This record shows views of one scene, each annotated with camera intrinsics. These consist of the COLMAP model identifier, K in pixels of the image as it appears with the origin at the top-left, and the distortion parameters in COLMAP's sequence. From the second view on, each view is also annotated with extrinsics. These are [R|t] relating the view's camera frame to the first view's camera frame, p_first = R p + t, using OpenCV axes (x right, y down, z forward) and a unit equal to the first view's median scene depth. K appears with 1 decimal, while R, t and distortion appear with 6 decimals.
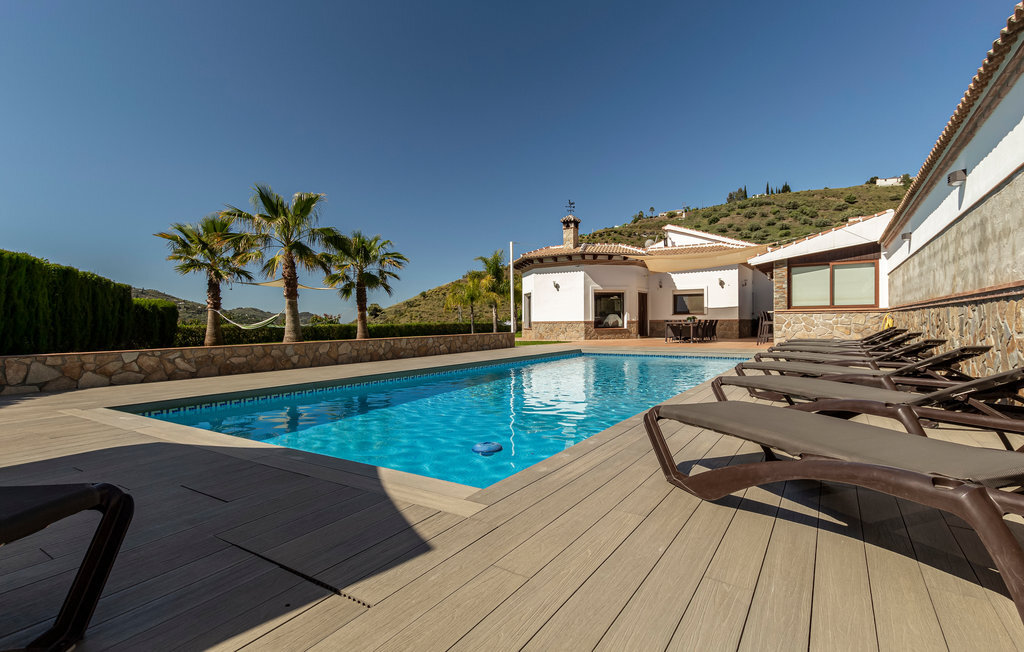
lens RADIAL K [[477.4, 0, 508.2], [0, 477.4, 321.6], [0, 0, 1]] dist [0.000319, -0.000508]
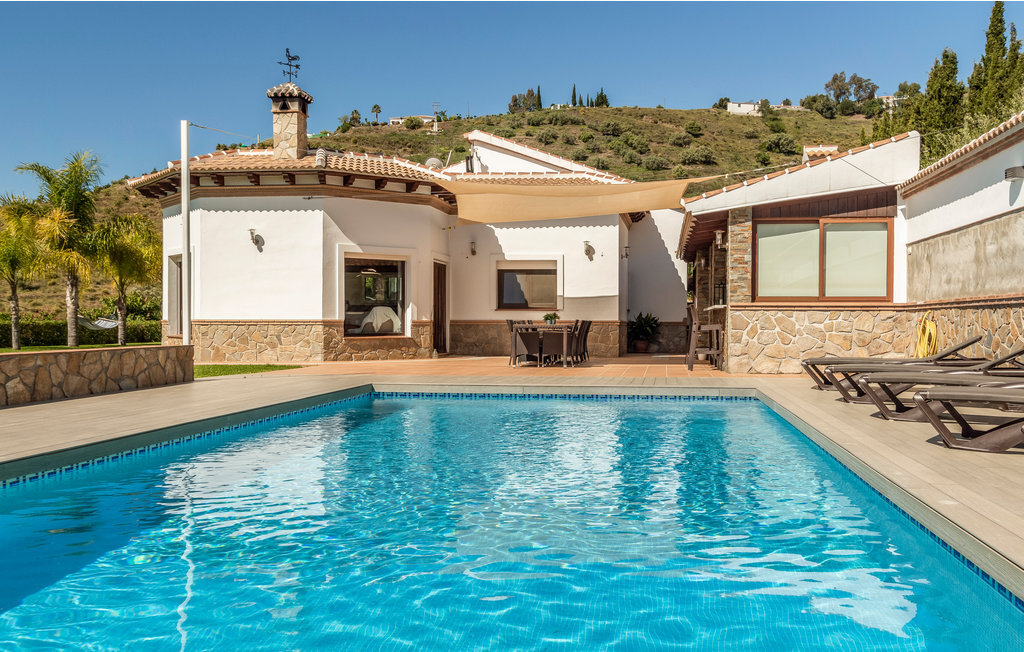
lens RADIAL K [[926.6, 0, 519.8], [0, 926.6, 330.0], [0, 0, 1]] dist [-0.018135, 0.015636]
pose [[0.890598, 0.009285, 0.454697, -0.071229], [-0.011912, 0.999925, 0.002913, 0.003339], [-0.454636, -0.008010, 0.890641, 0.130057]]
